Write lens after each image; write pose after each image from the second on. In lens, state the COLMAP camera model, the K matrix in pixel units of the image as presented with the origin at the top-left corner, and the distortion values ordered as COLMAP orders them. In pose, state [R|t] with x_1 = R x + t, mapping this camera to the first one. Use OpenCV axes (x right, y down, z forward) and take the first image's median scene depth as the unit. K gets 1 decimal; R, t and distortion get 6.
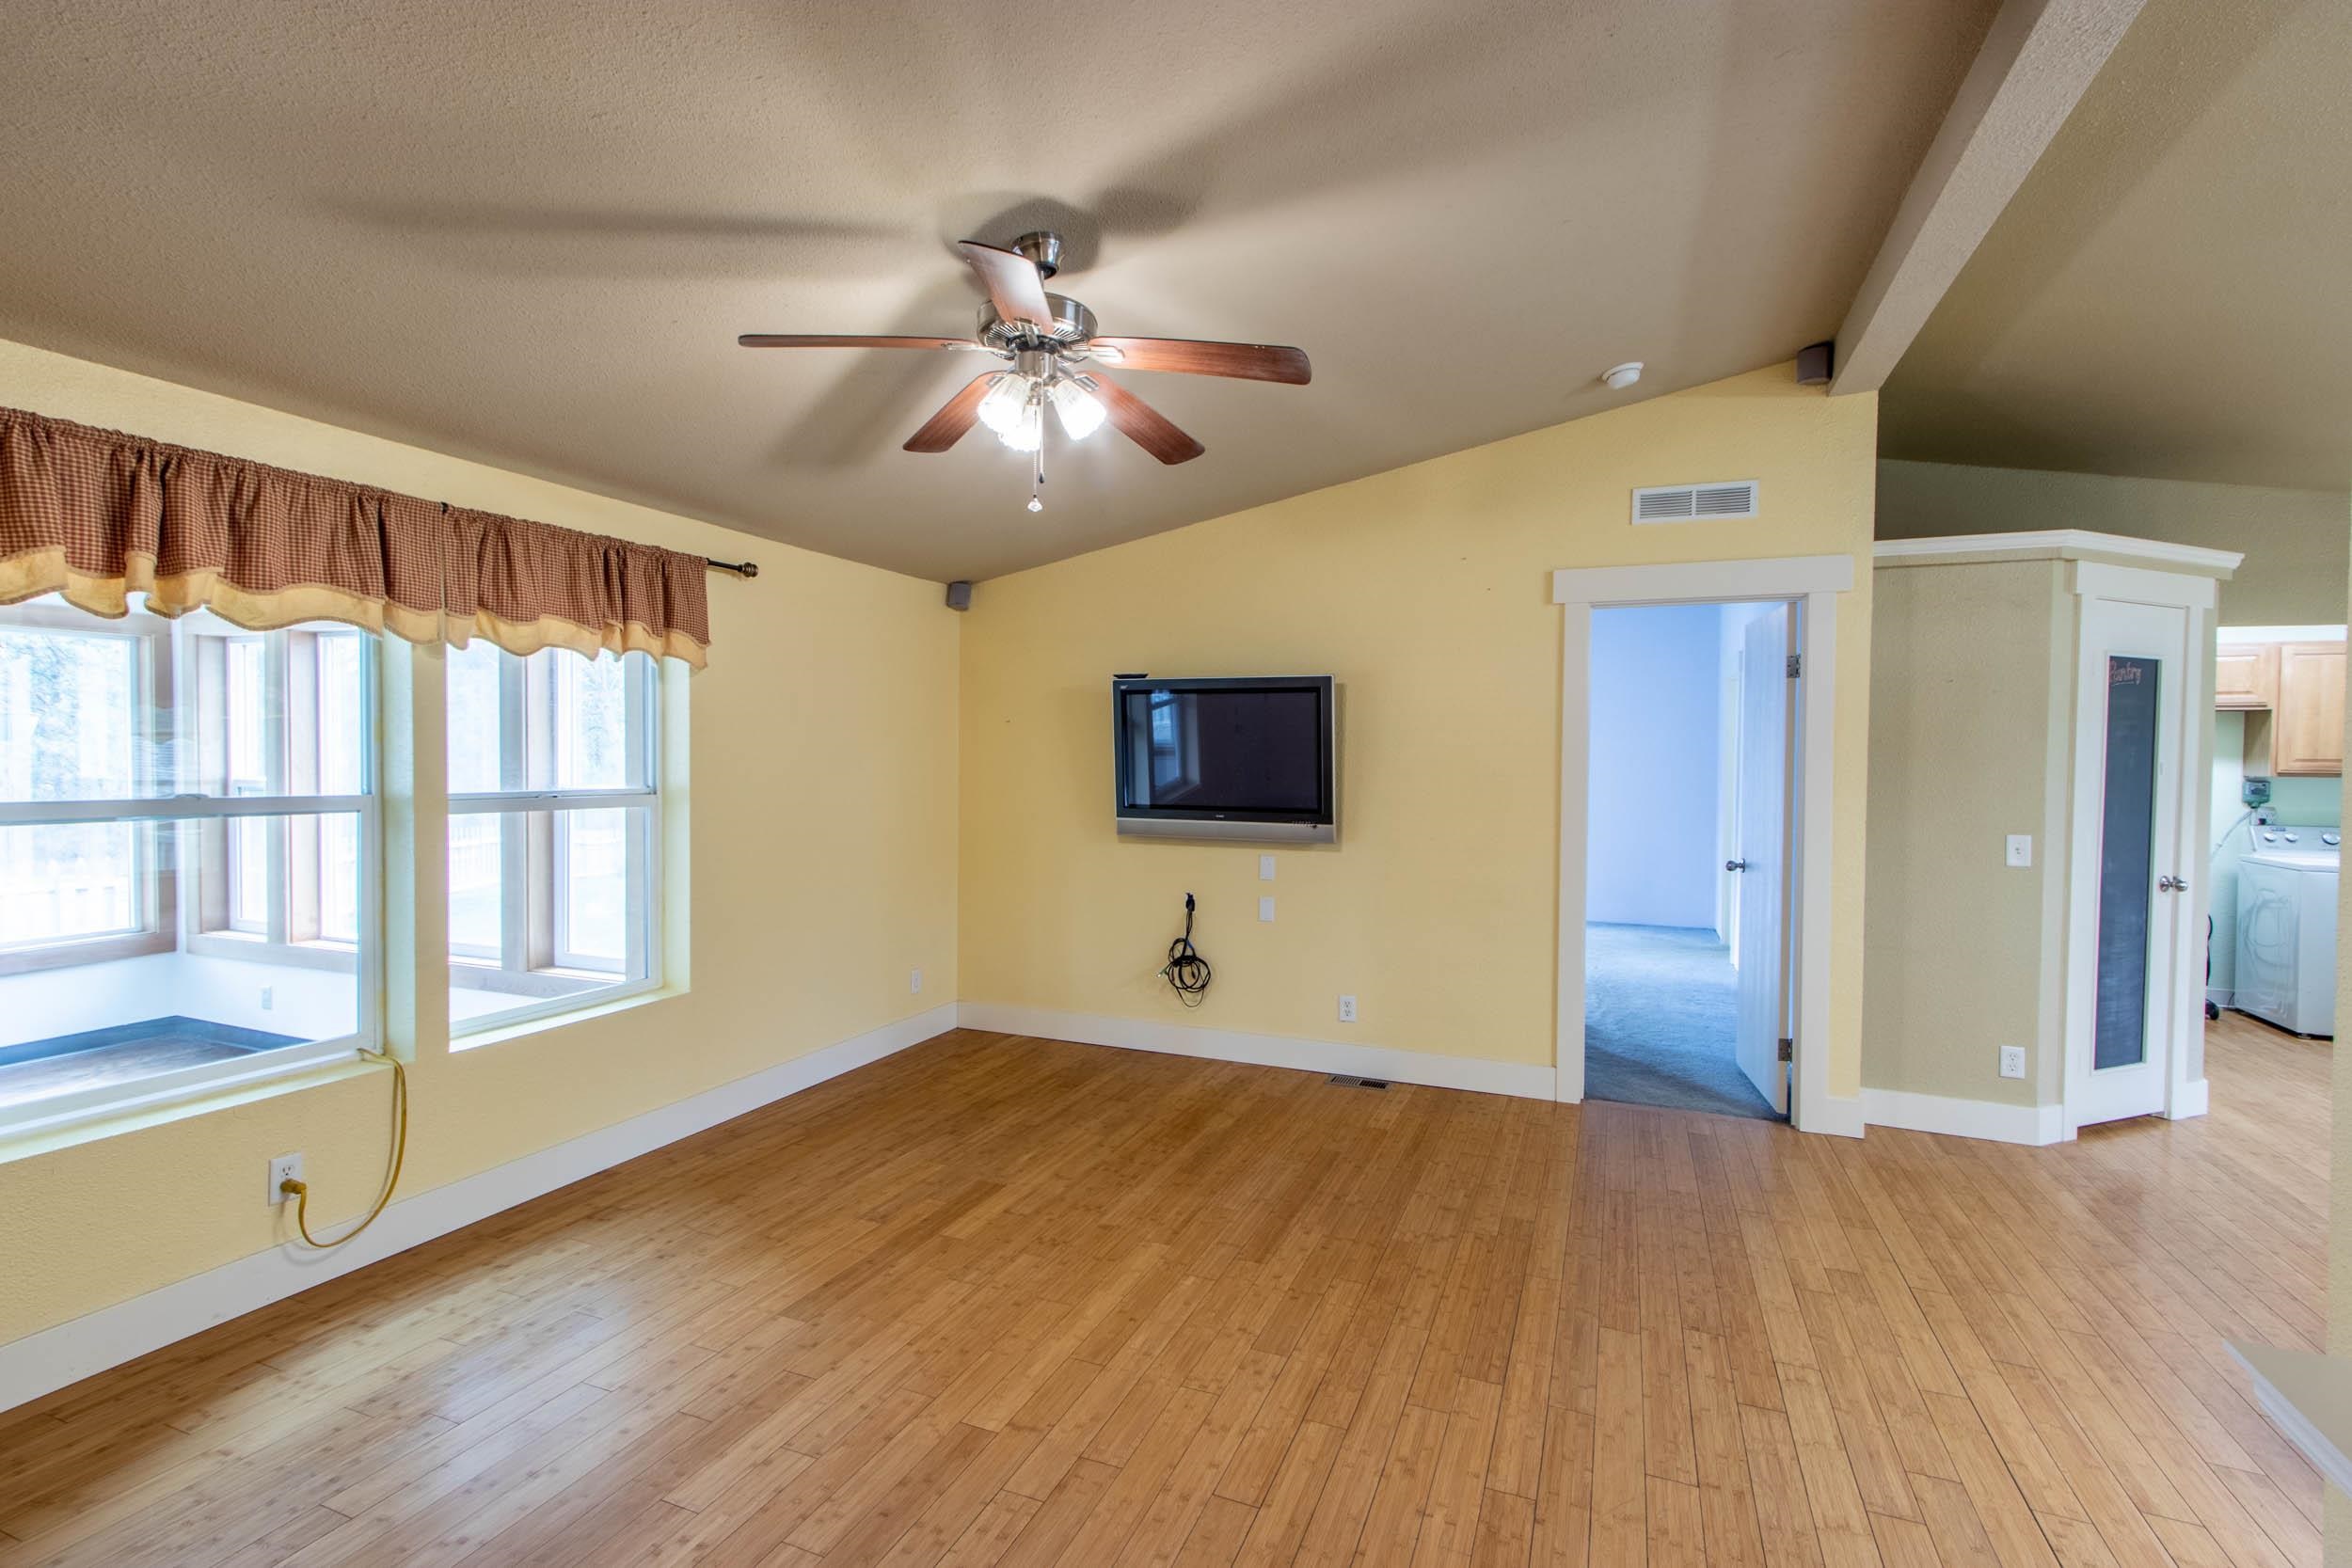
lens RADIAL K [[1092.3, 0, 1176.0], [0, 1092.3, 784.0], [0, 0, 1]] dist [0.010661, 0.000202]
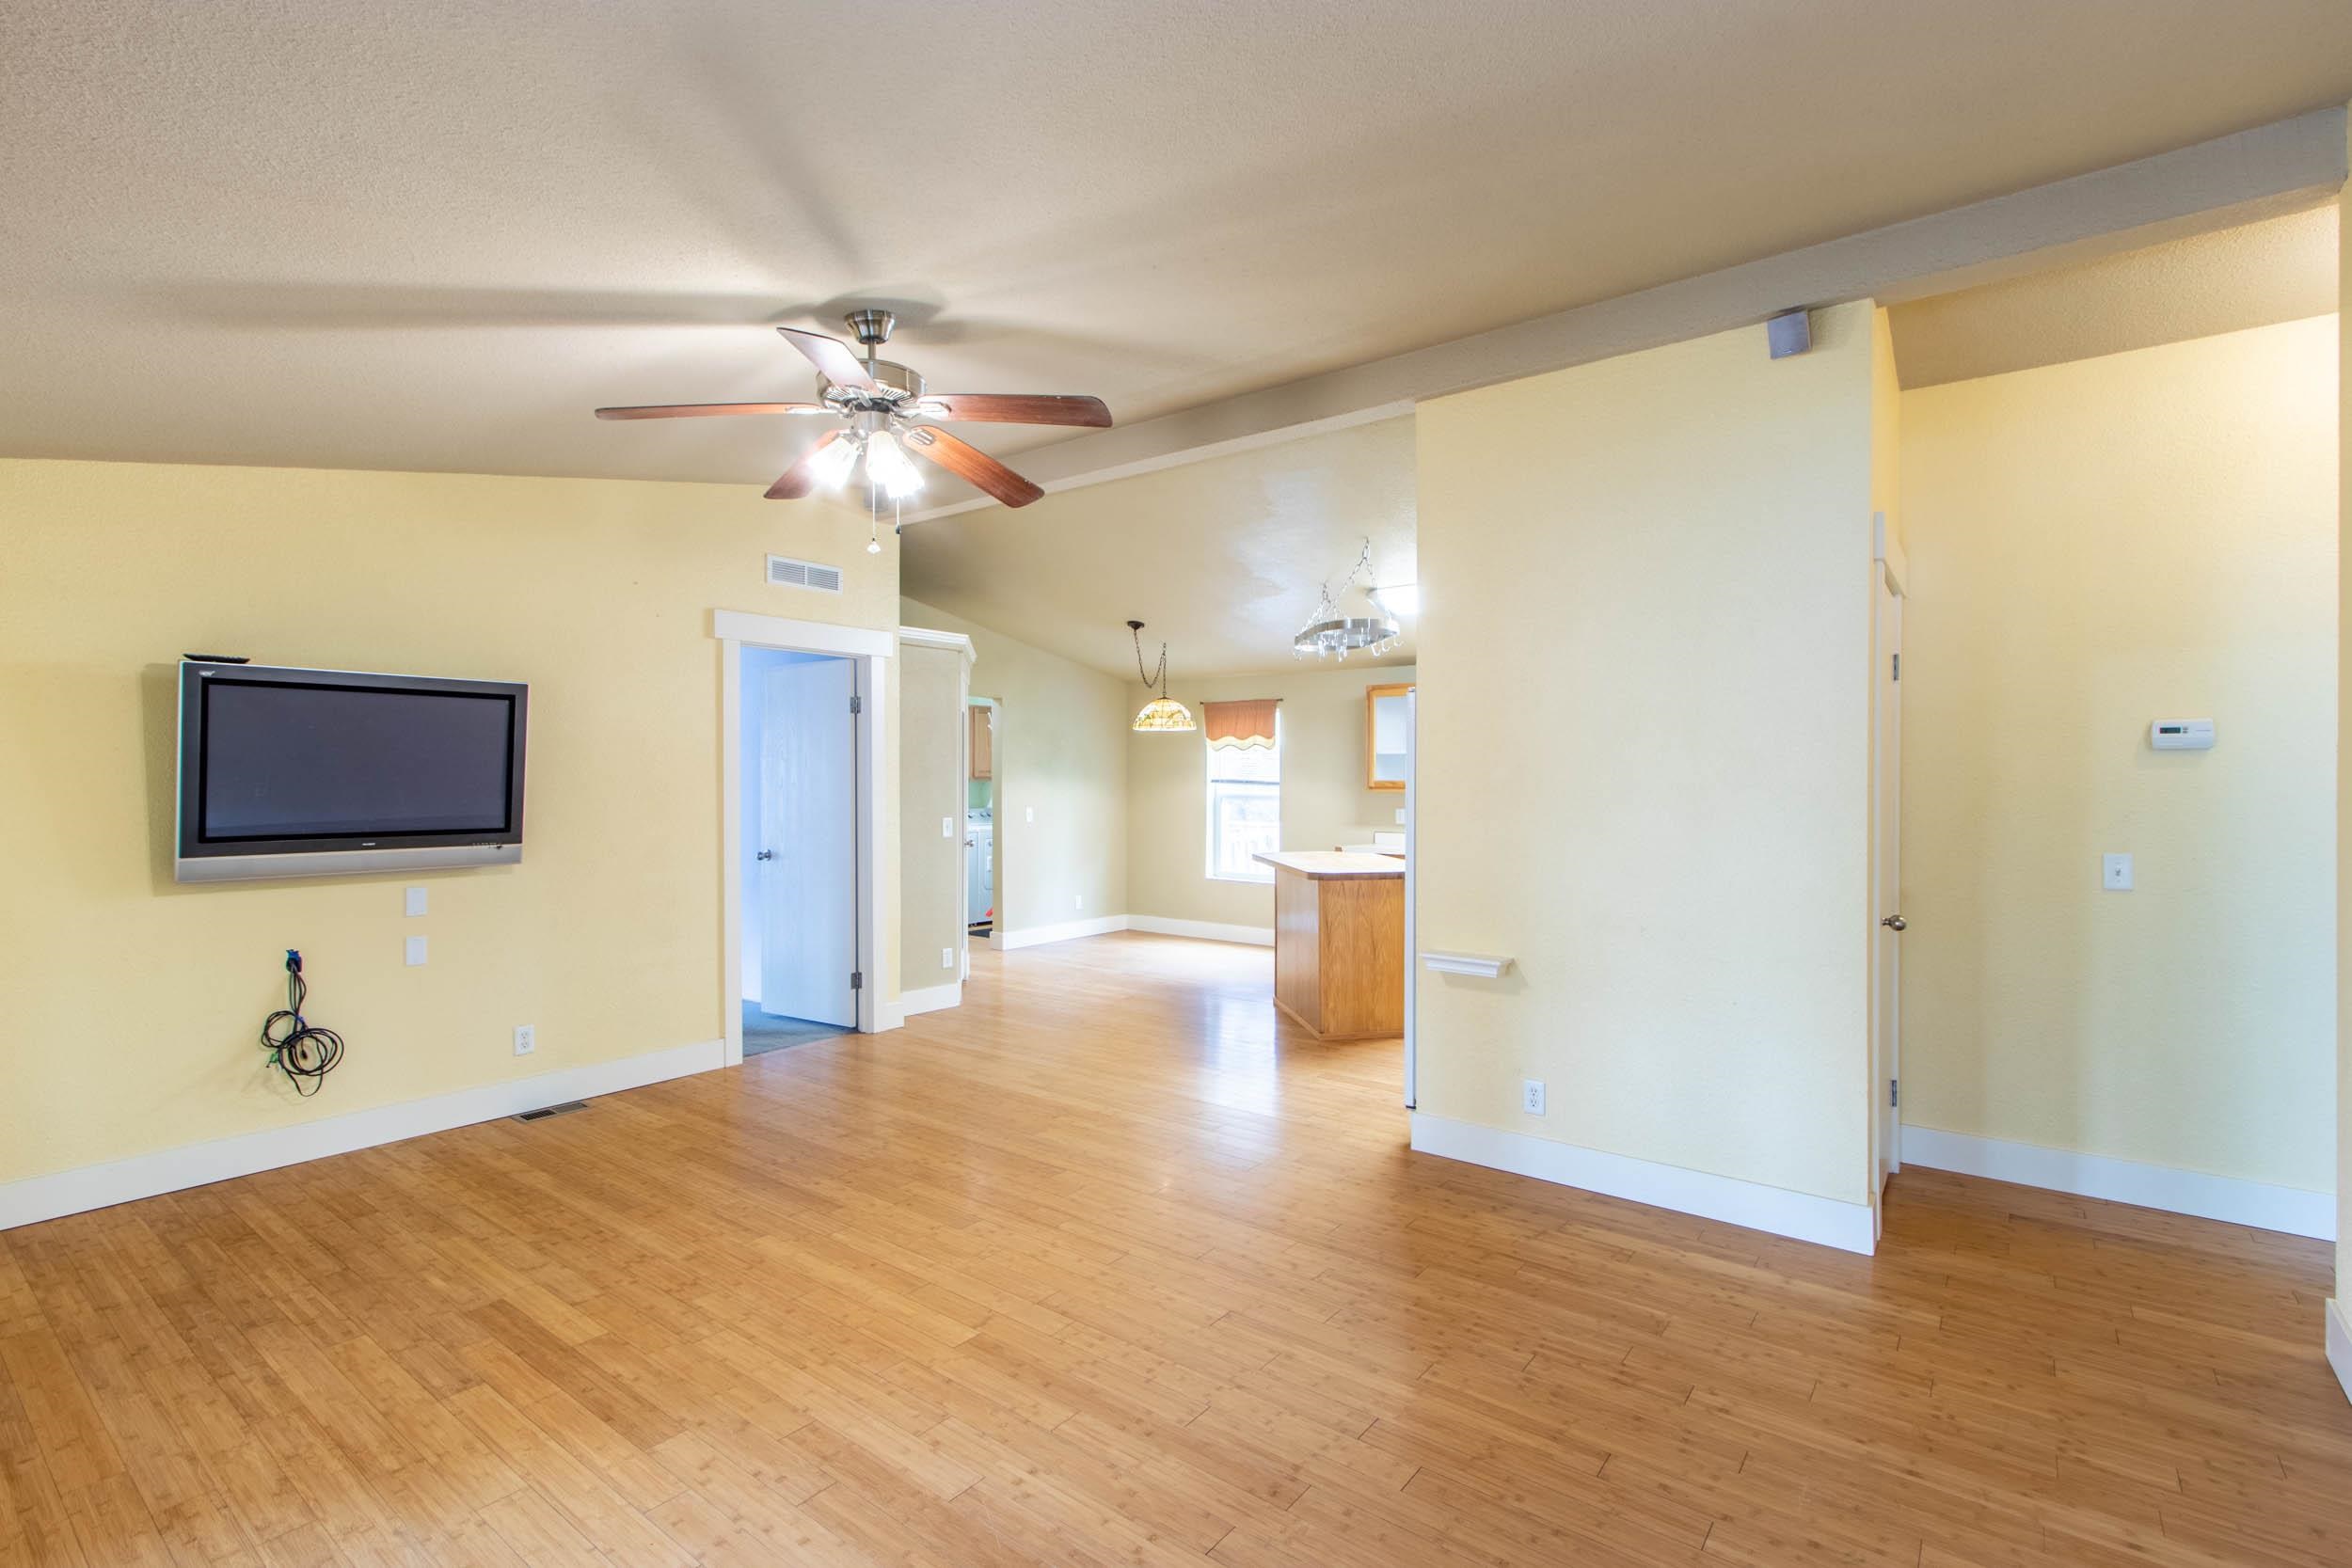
lens RADIAL K [[1079.4, 0, 1163.3], [0, 1079.4, 782.8], [0, 0, 1]] dist [0.010338, -0.000300]
pose [[0.267519, -0.013656, 0.963456, -0.757909], [0.023425, 0.999696, 0.007665, -0.011198], [-0.963268, 0.020519, 0.267758, 0.288399]]
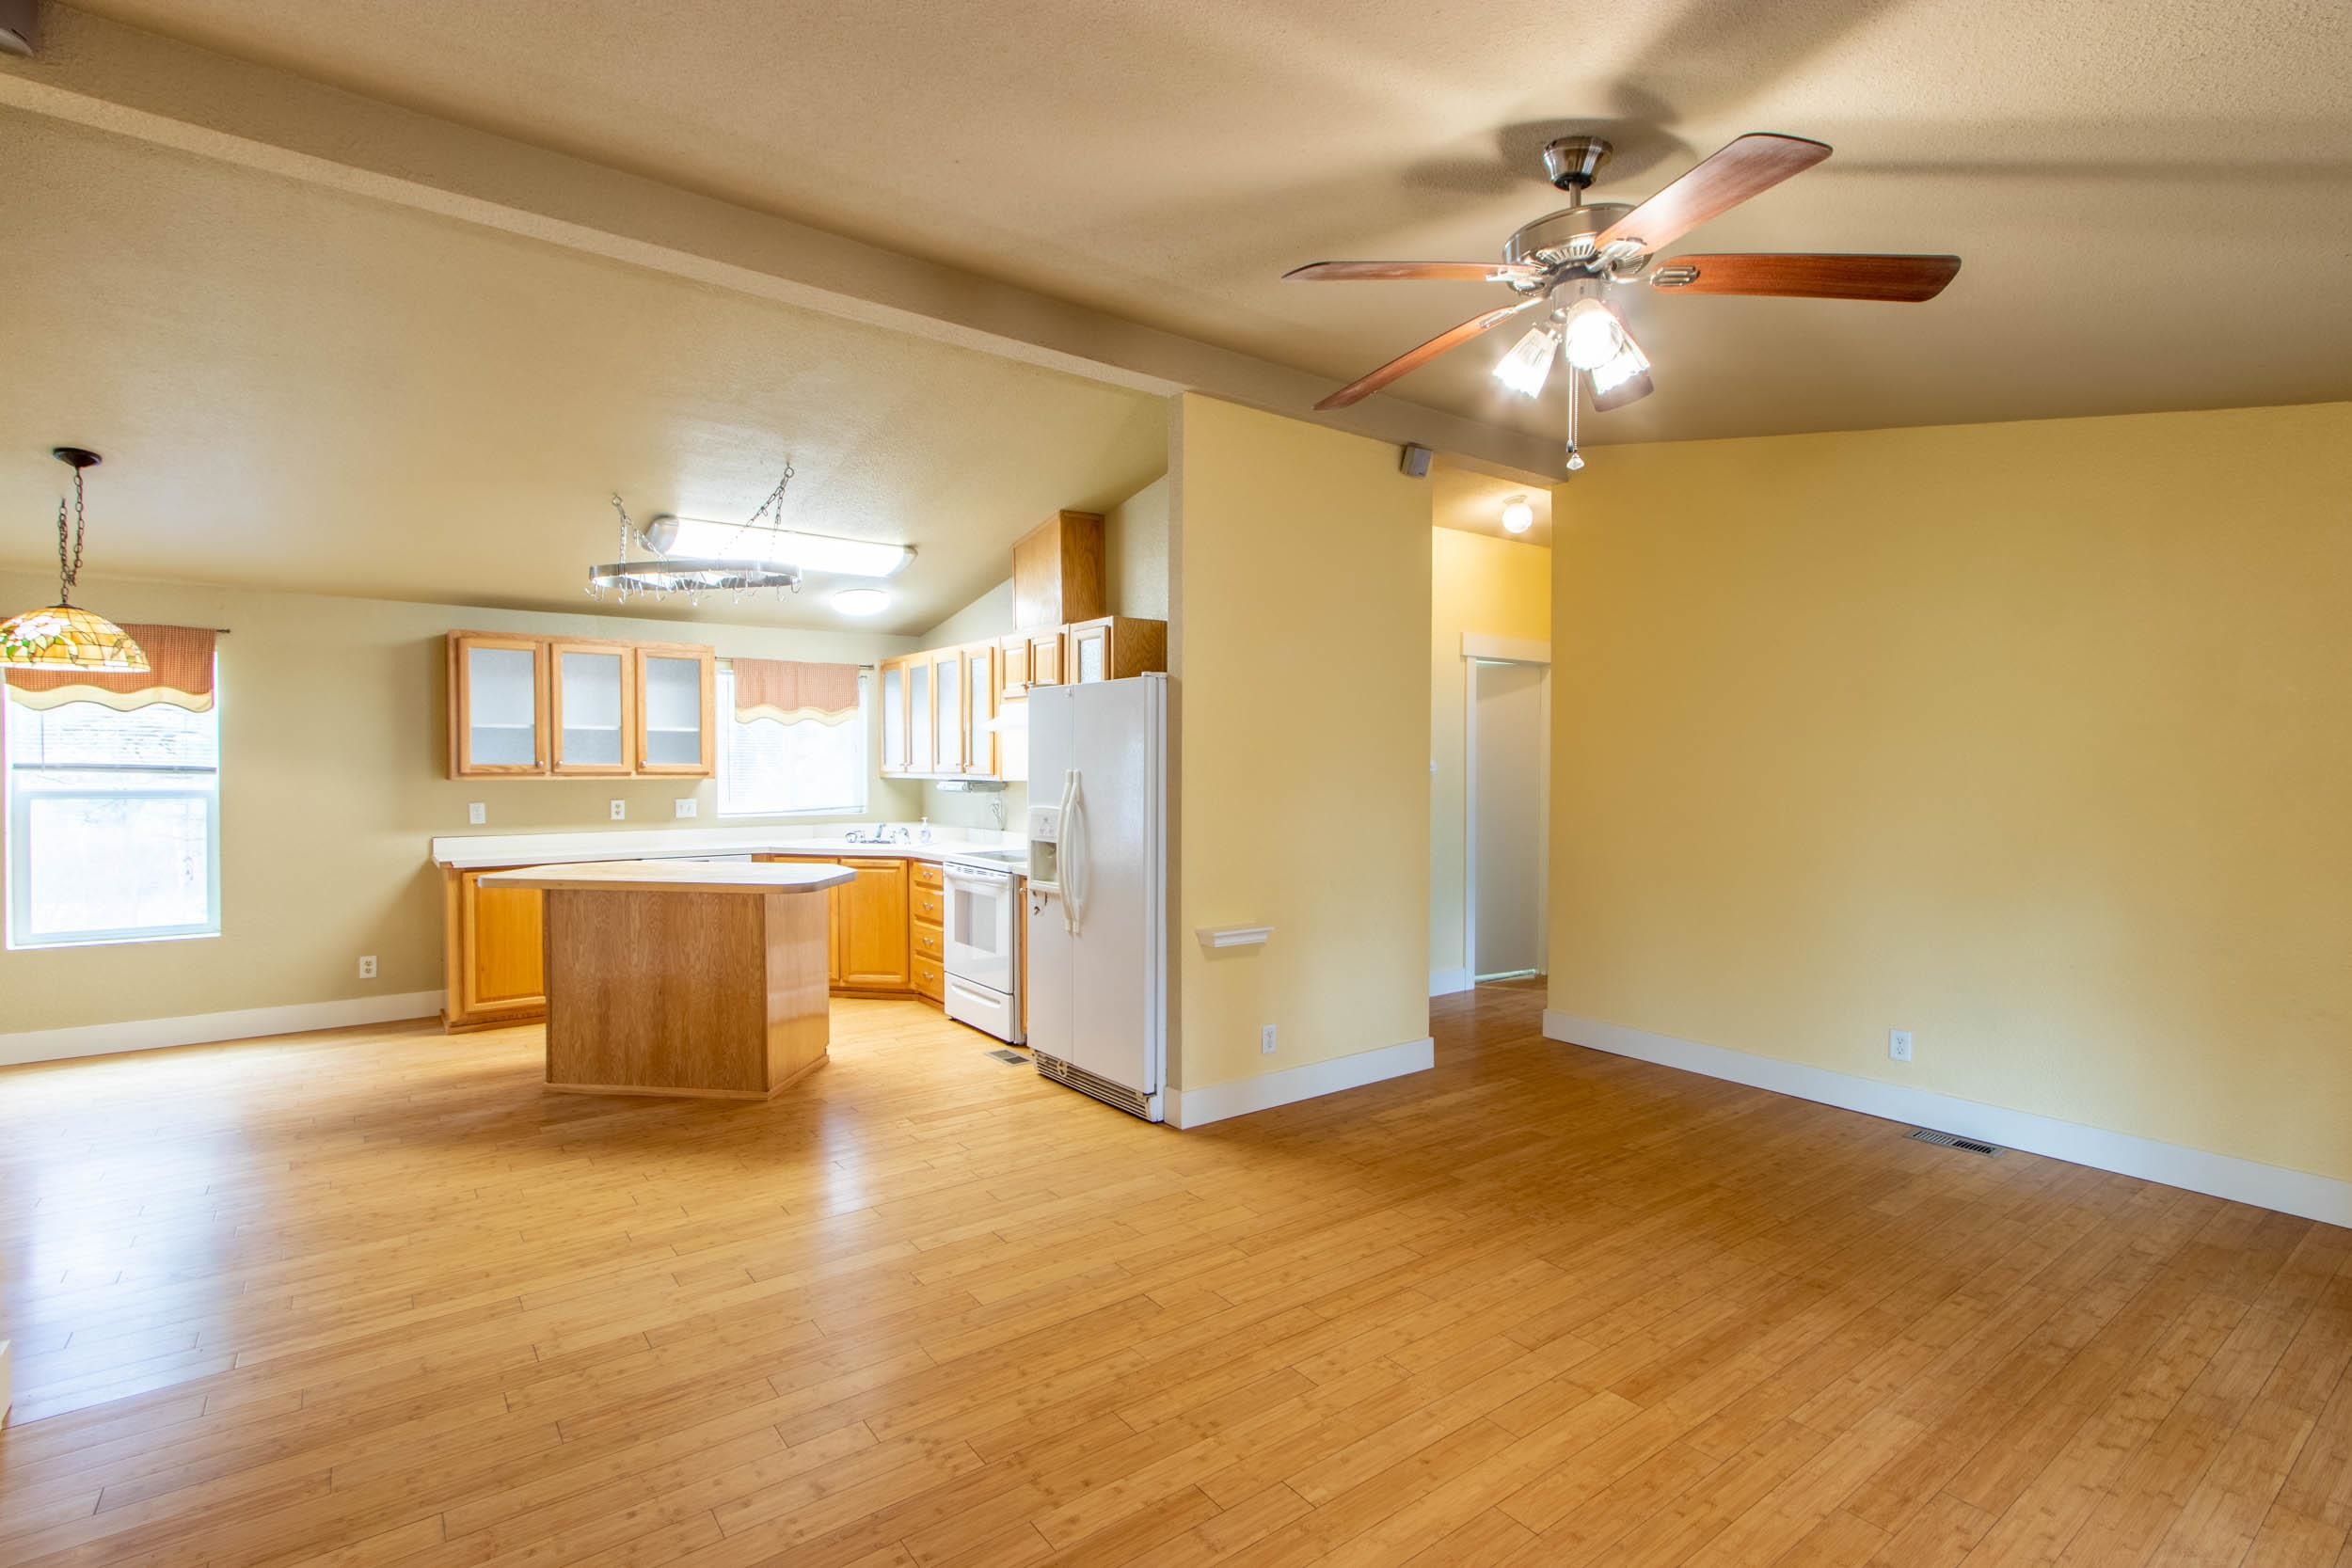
lens RADIAL K [[1079.4, 0, 1163.3], [0, 1079.4, 782.8], [0, 0, 1]] dist [0.010338, -0.000300]
pose [[-0.851733, -0.021404, 0.523539, -0.204362], [0.001256, 0.999079, 0.042889, -0.029387], [-0.523975, 0.037187, -0.850922, 1.279363]]
